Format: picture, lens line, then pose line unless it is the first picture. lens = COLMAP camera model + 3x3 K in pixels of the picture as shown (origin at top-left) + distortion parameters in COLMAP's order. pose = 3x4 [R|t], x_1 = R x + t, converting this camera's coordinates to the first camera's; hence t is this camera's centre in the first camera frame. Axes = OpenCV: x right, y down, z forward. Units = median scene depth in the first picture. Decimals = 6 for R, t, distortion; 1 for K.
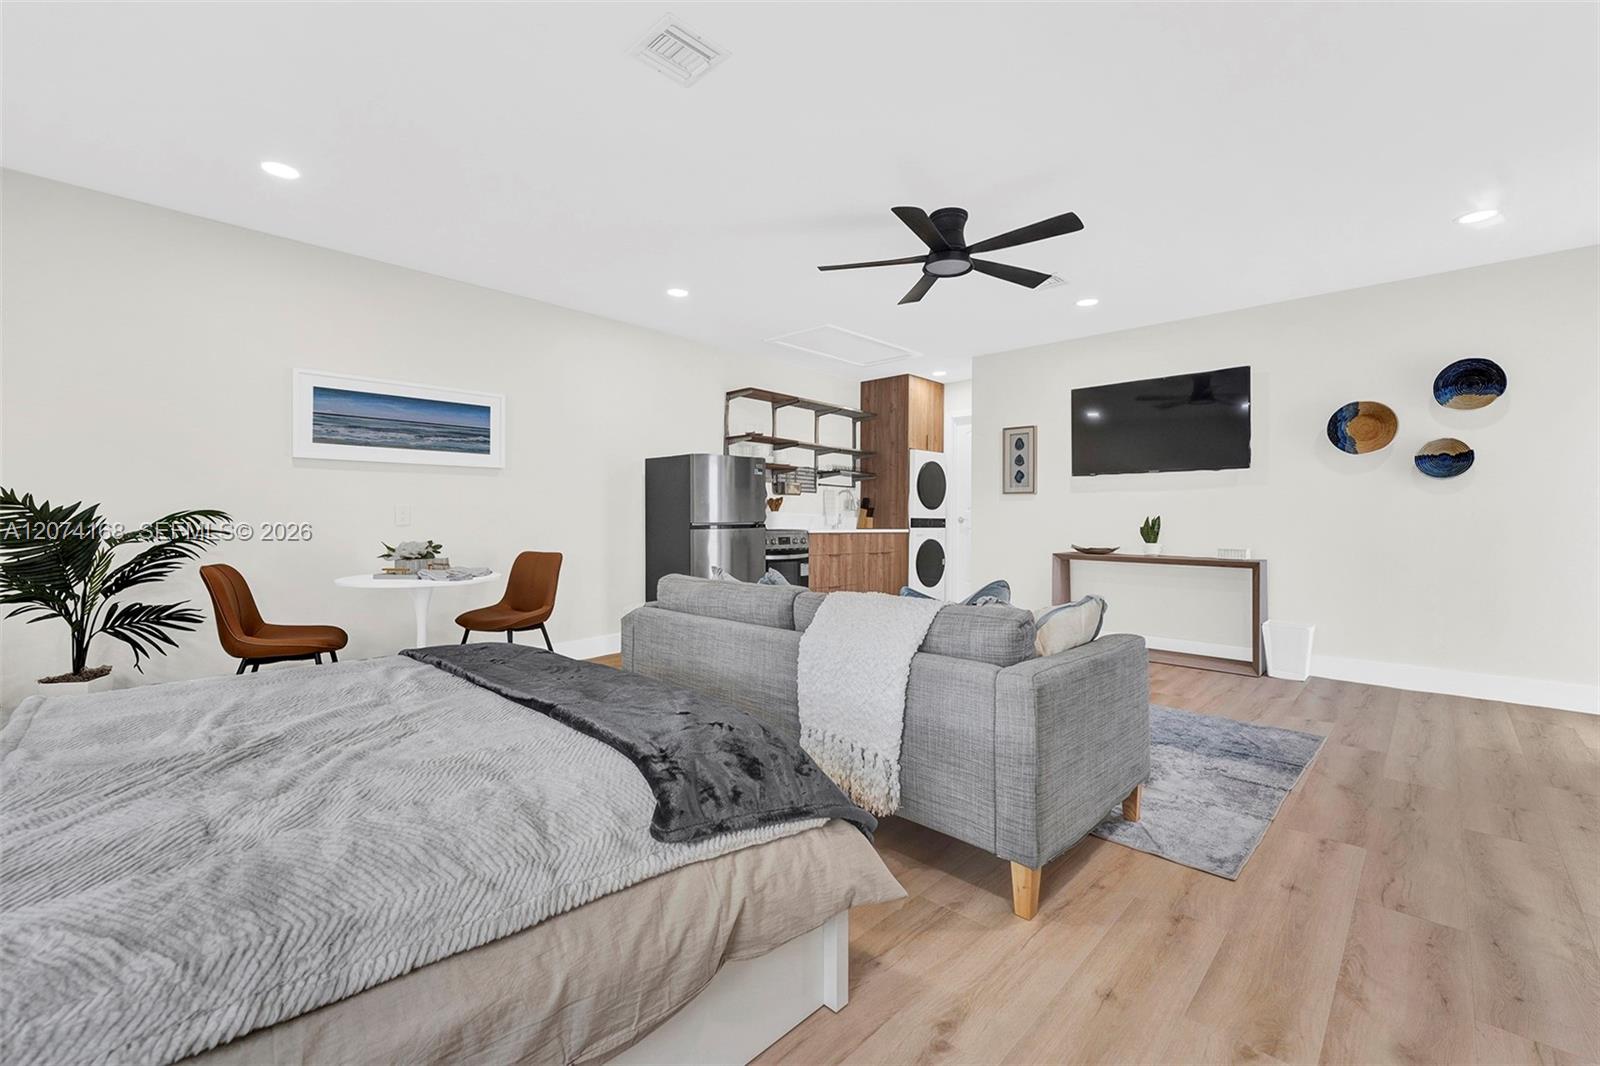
lens RADIAL K [[705.5, 0, 799.0], [0, 705.5, 502.4], [0, 0, 1]] dist [0.045561, 0.000096]
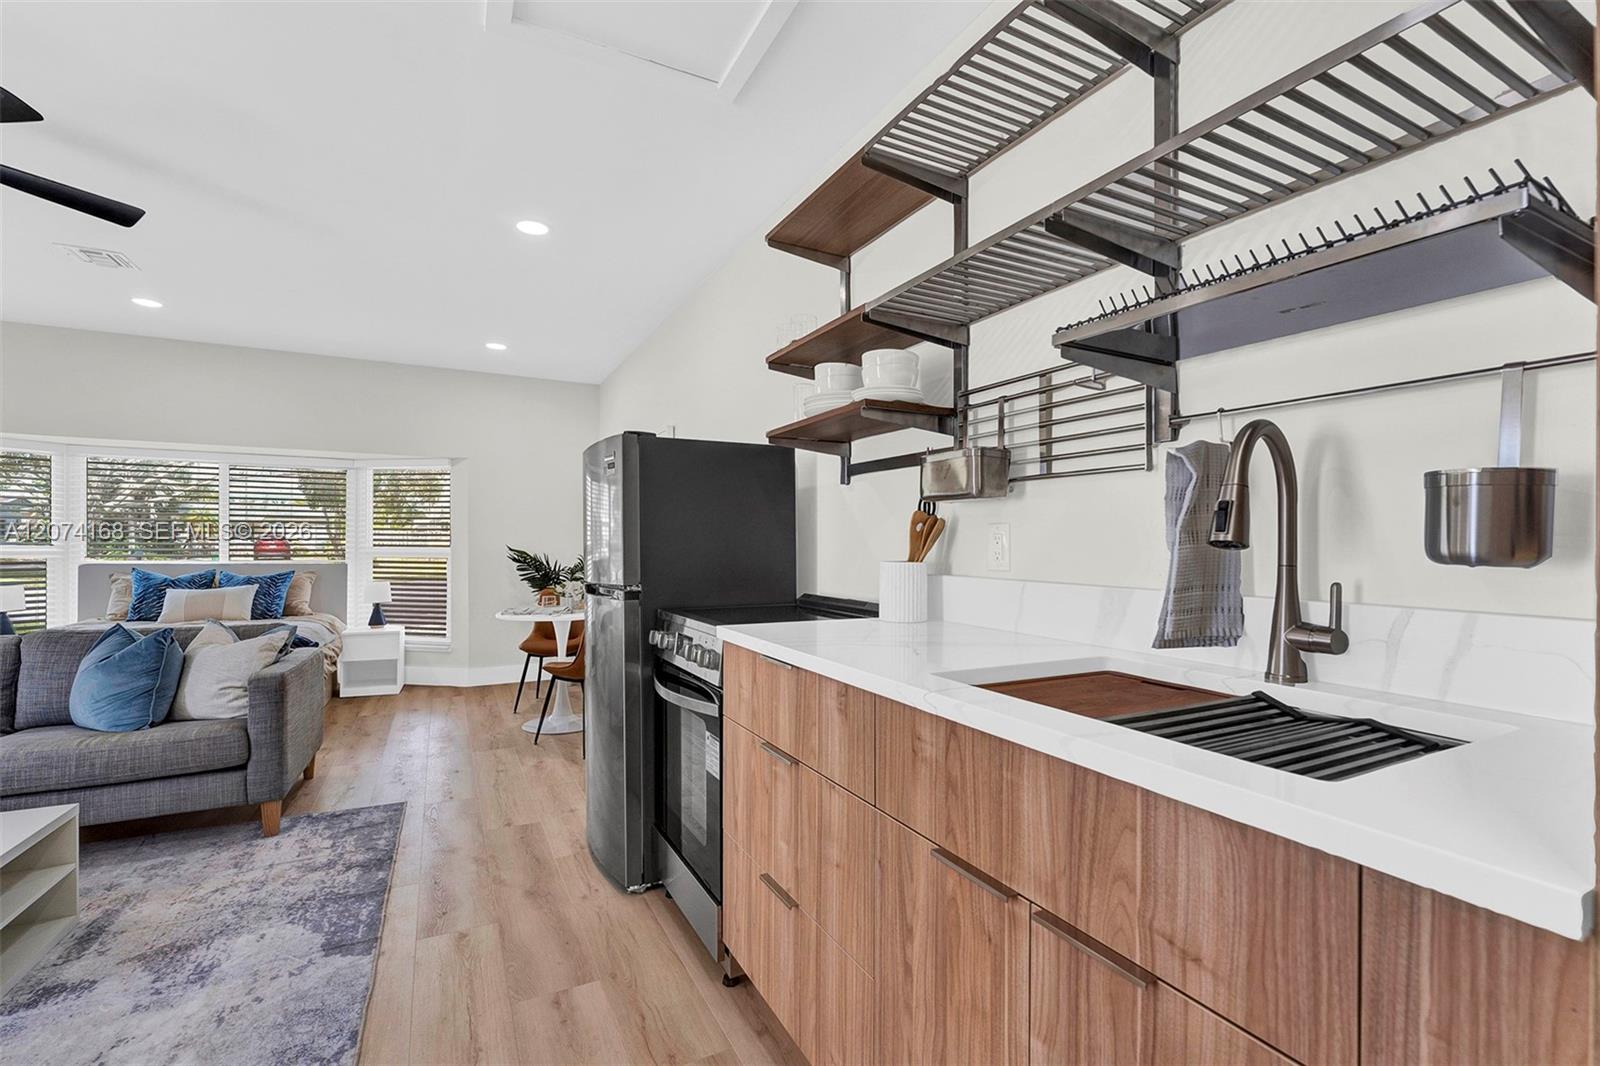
lens RADIAL K [[699.0, 0, 791.9], [0, 699.0, 546.9], [0, 0, 1]] dist [-0.008879, 0.000240]
pose [[-0.341734, -0.002080, -0.939795, 0.278316], [0.017324, 0.999814, -0.008513, 0.009138], [0.939637, -0.019190, -0.341634, 1.135289]]
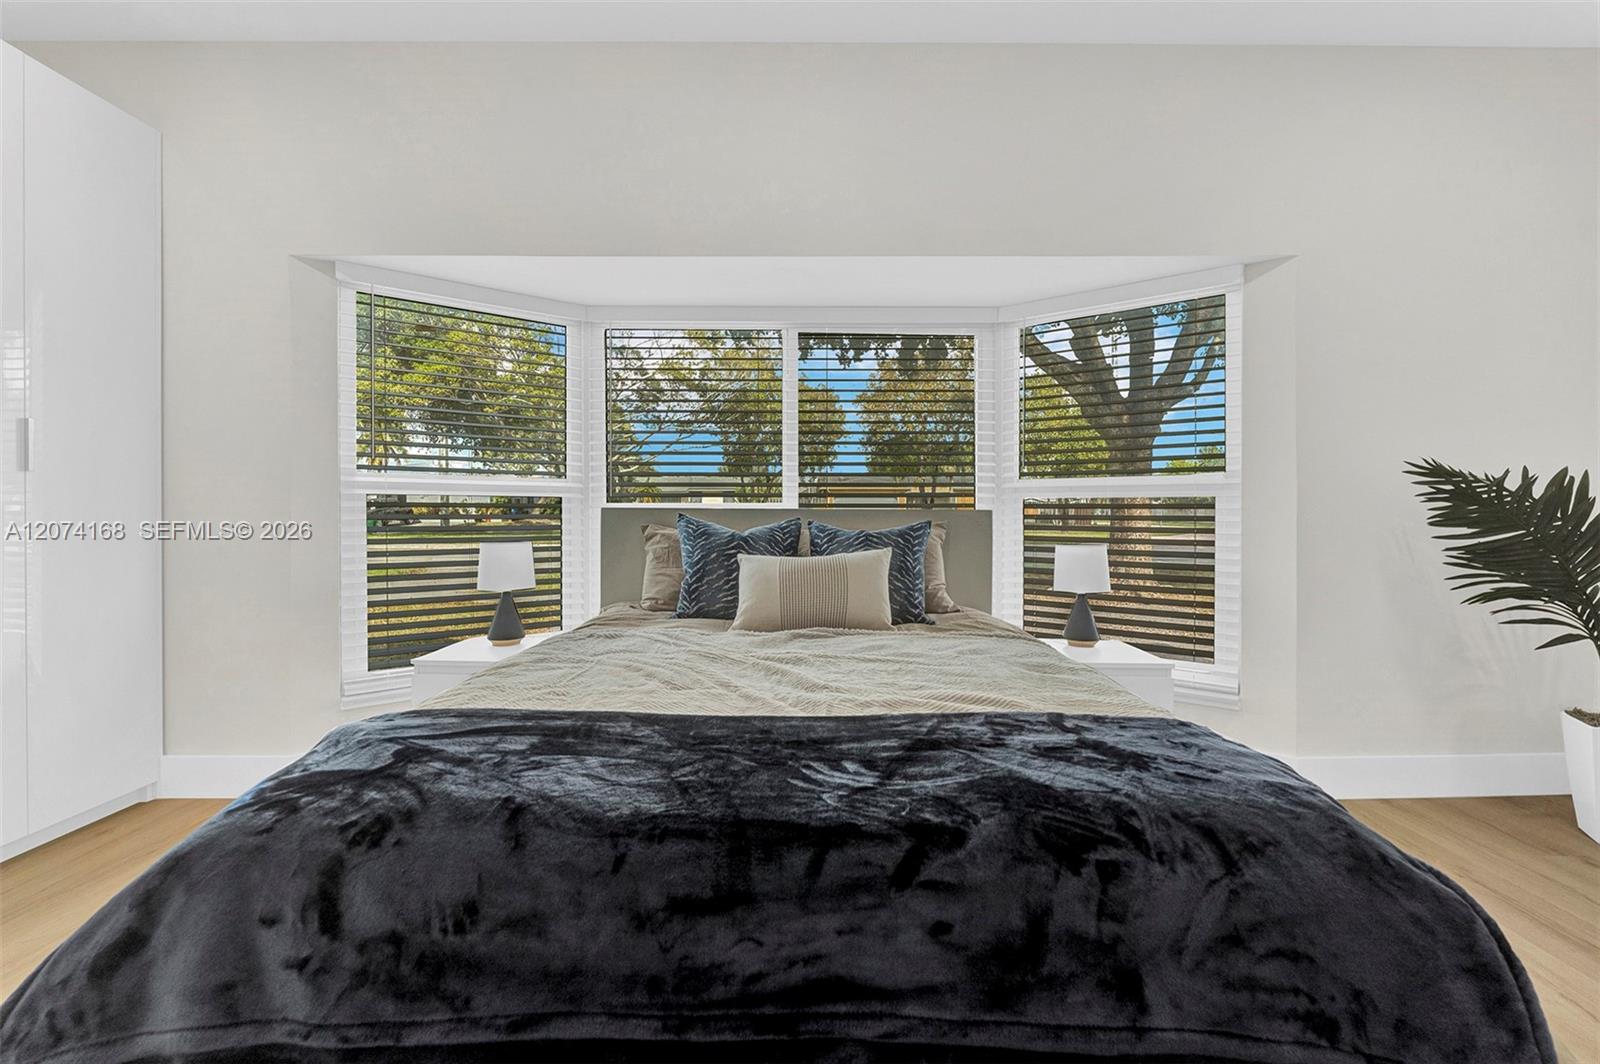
lens RADIAL K [[664.1, 0, 795.8], [0, 664.1, 528.2], [0, 0, 1]] dist [-0.000696, 0.000211]
pose [[-0.732950, 0.009264, -0.680219, 0.006858], [0.014741, 0.999889, -0.002265, 0.024665], [0.680123, -0.011688, -0.733005, 0.480873]]
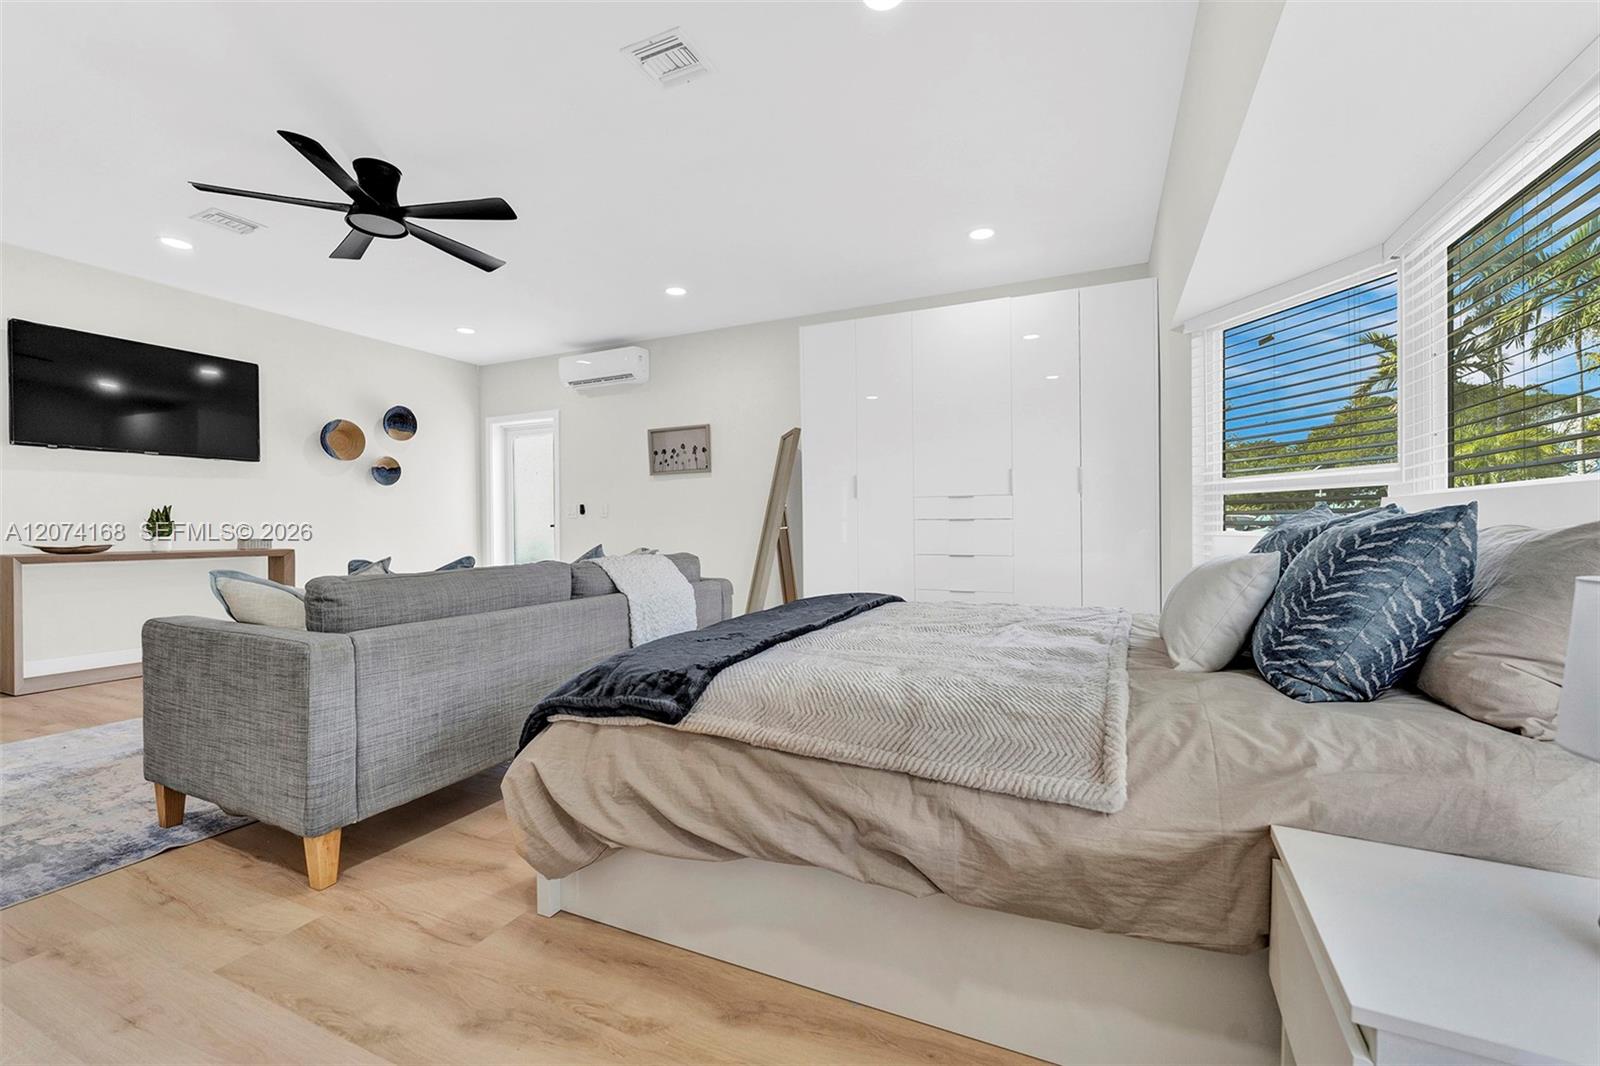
lens RADIAL K [[664.1, 0, 795.8], [0, 664.1, 529.2], [0, 0, 1]] dist [-0.000696, 0.000211]
pose [[-0.324025, -0.004350, 0.946038, -0.448335], [-0.015181, 0.999885, -0.000602, 0.032061], [-0.945927, -0.014557, -0.324054, 0.474538]]
